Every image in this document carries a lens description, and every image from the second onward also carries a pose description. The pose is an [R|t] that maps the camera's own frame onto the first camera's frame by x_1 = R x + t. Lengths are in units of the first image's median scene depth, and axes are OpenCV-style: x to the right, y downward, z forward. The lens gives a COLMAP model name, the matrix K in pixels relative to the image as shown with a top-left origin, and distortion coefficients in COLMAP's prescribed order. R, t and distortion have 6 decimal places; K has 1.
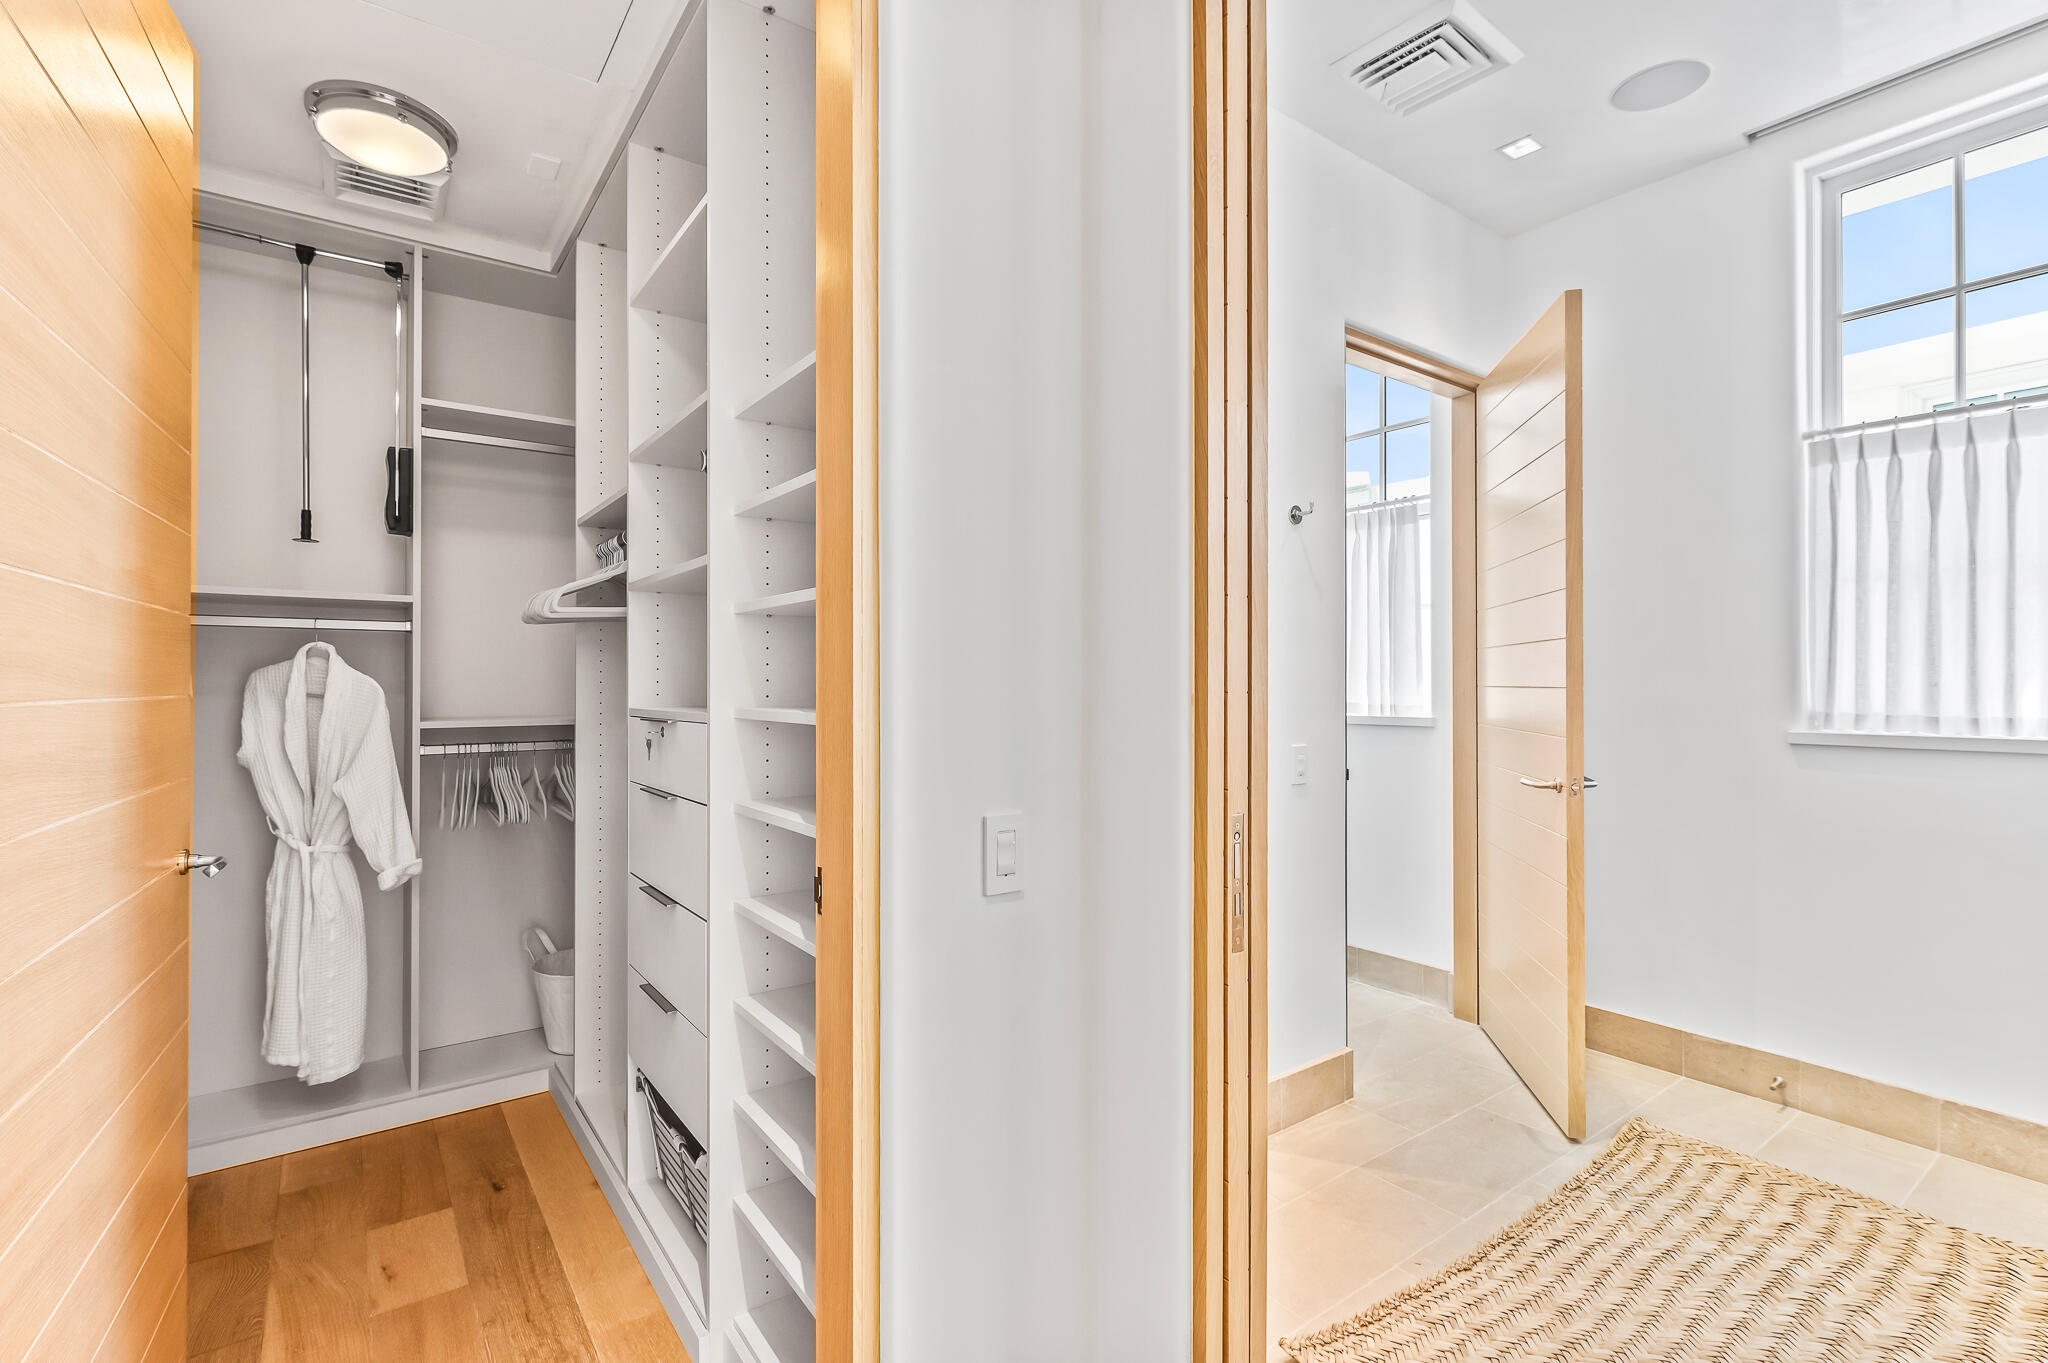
lens RADIAL K [[926.8, 0, 1024.0], [0, 926.8, 681.5], [0, 0, 1]] dist [0.000296, 0.000213]
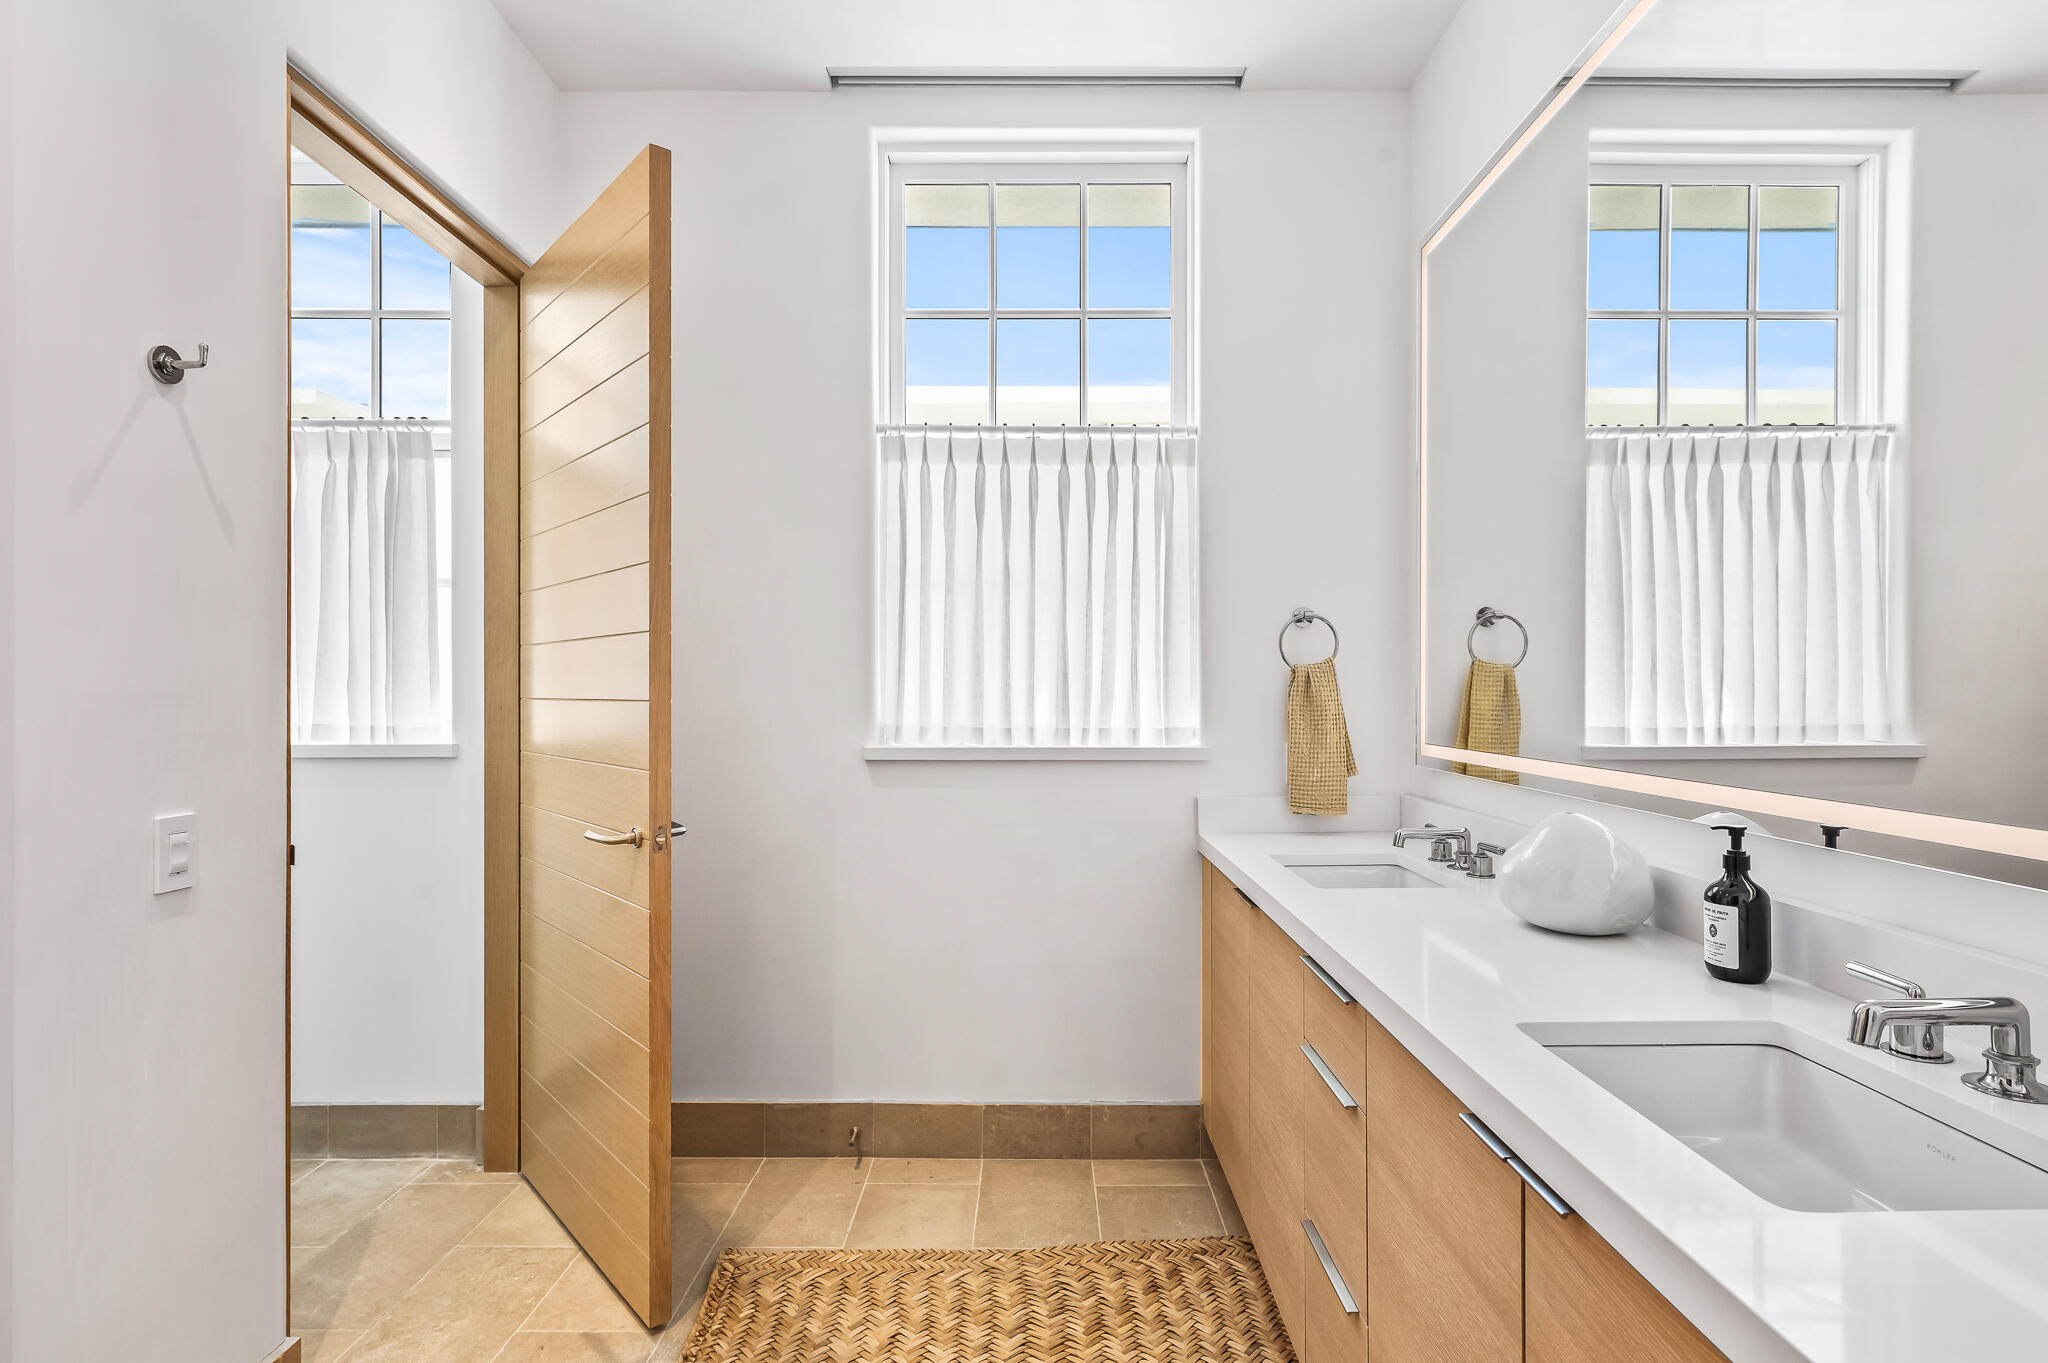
lens RADIAL K [[997.3, 0, 1034.9], [0, 997.3, 692.0], [0, 0, 1]] dist [0.002907, 0.000717]
pose [[0.591587, 0.002410, 0.806238, 0.129566], [-0.002357, 0.999996, -0.001259, 0.000373], [-0.806238, -0.001155, 0.591590, 0.281342]]
